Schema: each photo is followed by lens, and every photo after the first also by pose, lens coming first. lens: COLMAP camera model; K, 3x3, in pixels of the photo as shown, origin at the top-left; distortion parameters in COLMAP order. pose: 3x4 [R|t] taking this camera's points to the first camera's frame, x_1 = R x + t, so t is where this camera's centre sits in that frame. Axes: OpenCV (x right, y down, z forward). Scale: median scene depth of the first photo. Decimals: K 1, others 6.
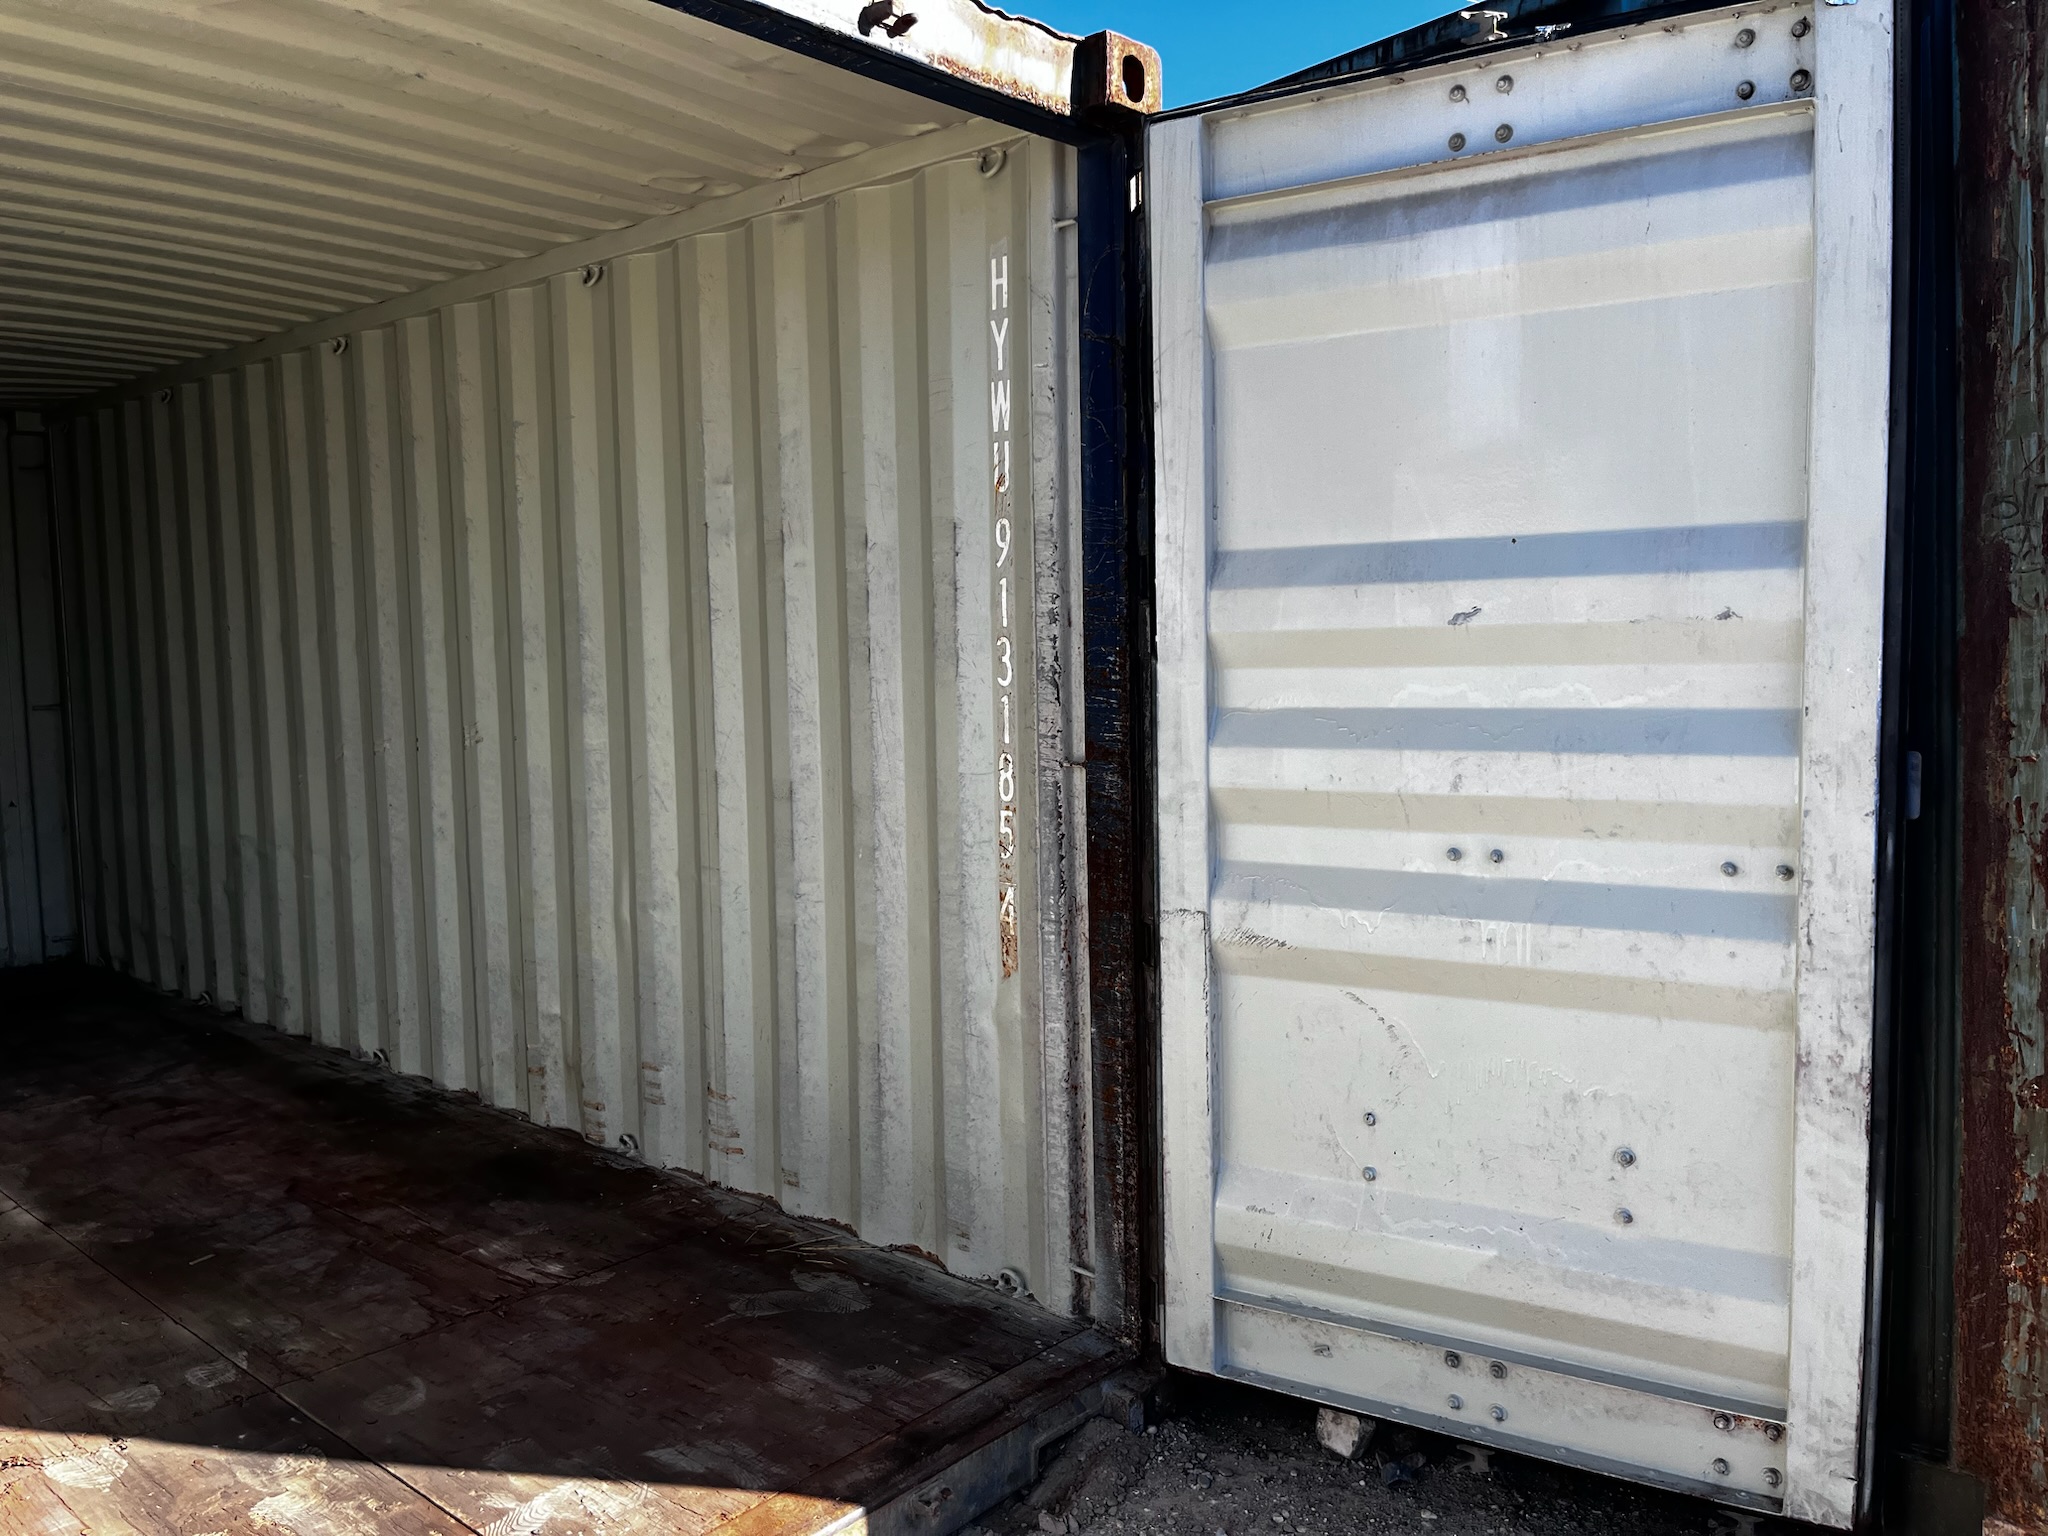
lens RADIAL K [[1606.5, 0, 1025.1], [0, 1606.5, 779.0], [0, 0, 1]] dist [0.060699, -0.124575]
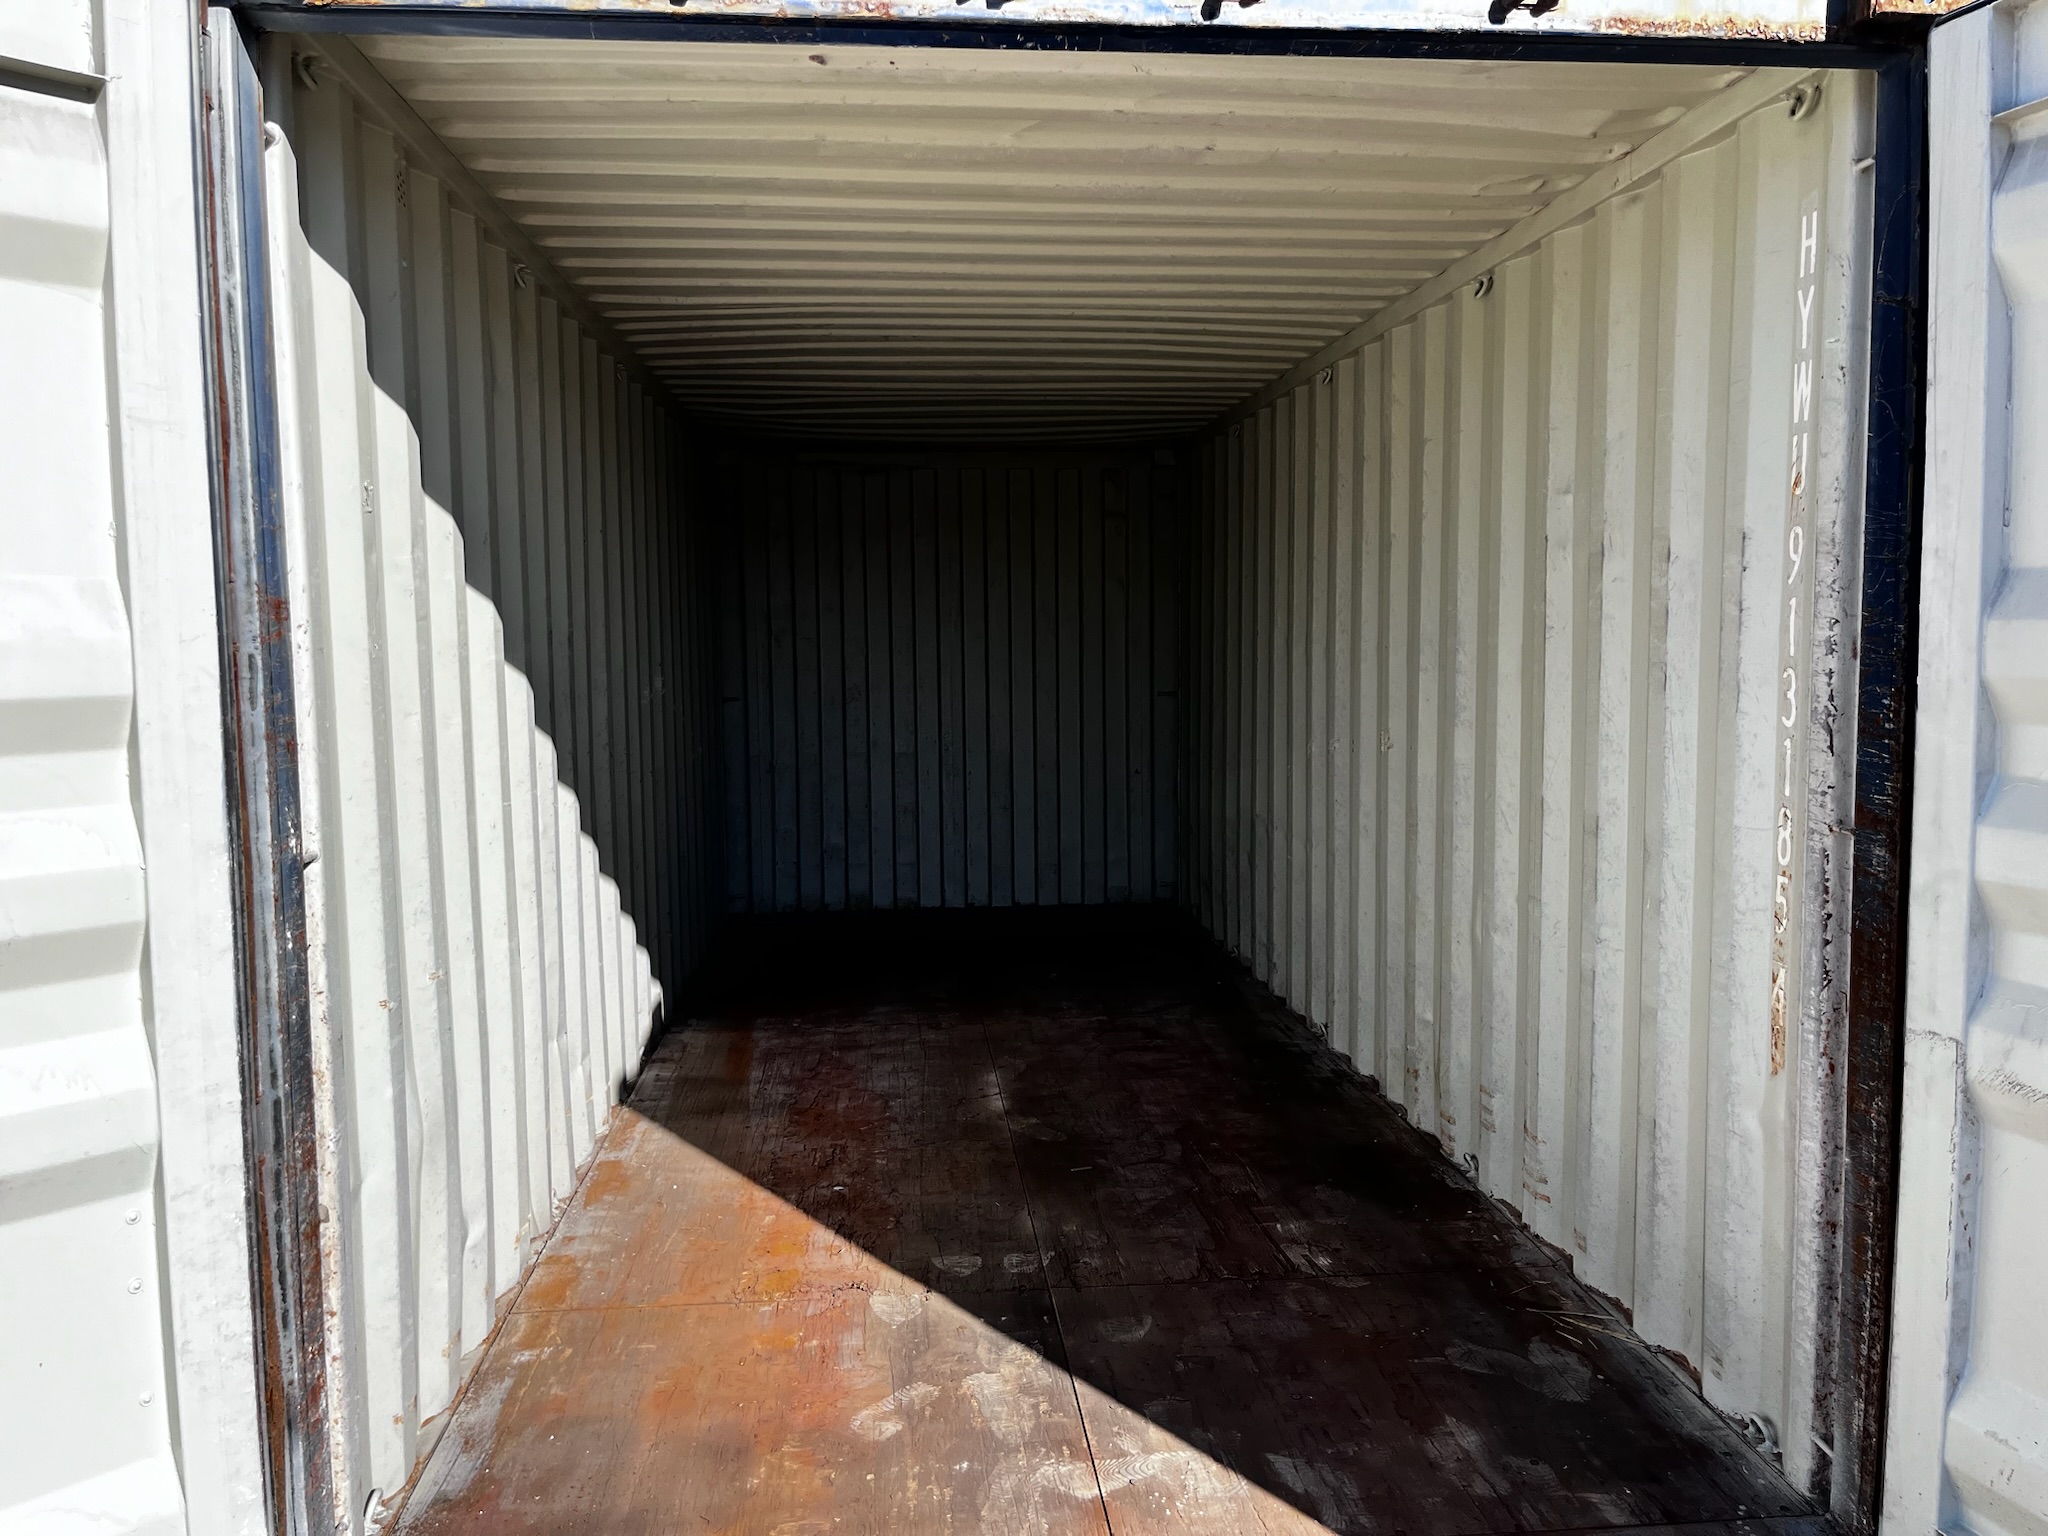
lens RADIAL K [[1606.5, 0, 1025.1], [0, 1606.5, 779.0], [0, 0, 1]] dist [0.060699, -0.124575]
pose [[0.704061, 0.074768, -0.706193, 0.300283], [-0.064740, 0.997059, 0.041020, -0.039566], [0.707183, 0.016838, 0.706830, 0.127446]]
